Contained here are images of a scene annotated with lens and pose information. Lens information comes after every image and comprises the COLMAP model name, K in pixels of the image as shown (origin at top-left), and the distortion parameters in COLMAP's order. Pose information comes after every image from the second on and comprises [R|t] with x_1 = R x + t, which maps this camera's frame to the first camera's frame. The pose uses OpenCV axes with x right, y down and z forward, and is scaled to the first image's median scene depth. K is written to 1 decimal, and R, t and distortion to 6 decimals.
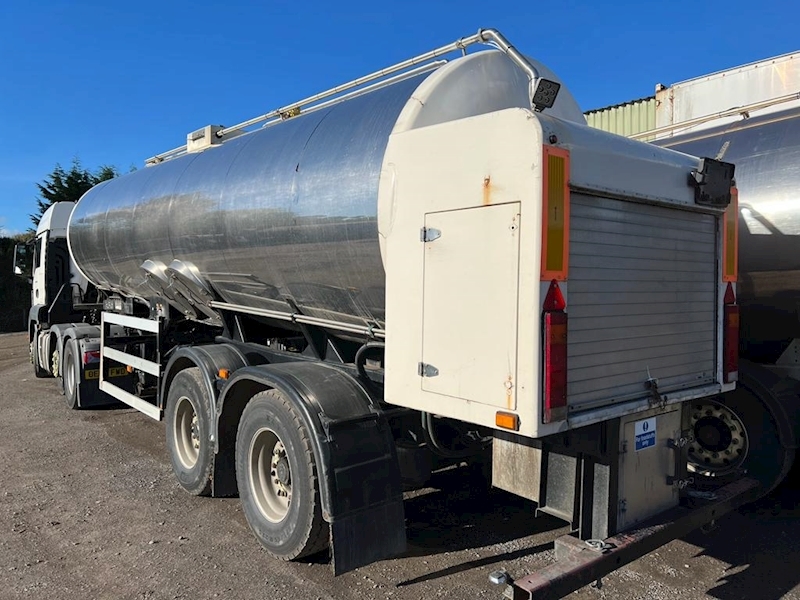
lens RADIAL K [[598.5, 0, 397.2], [0, 598.5, 294.9], [0, 0, 1]] dist [0.061845, -0.065460]
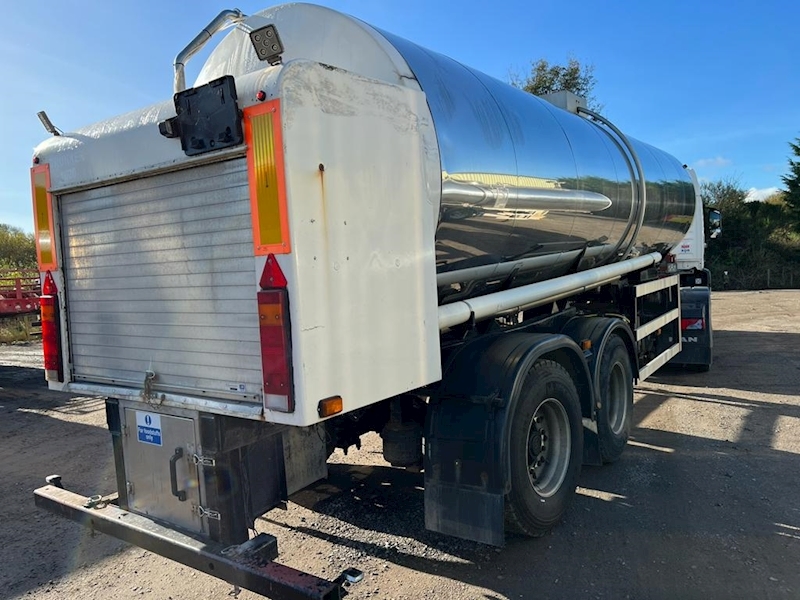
lens RADIAL K [[598.5, 0, 398.5], [0, 598.5, 300.4], [0, 0, 1]] dist [0.061845, -0.065460]
pose [[0.275389, 0.036296, -0.960647, 1.181637], [0.032930, 0.998344, 0.047160, 0.001560], [0.960769, -0.044621, 0.273738, 0.944394]]
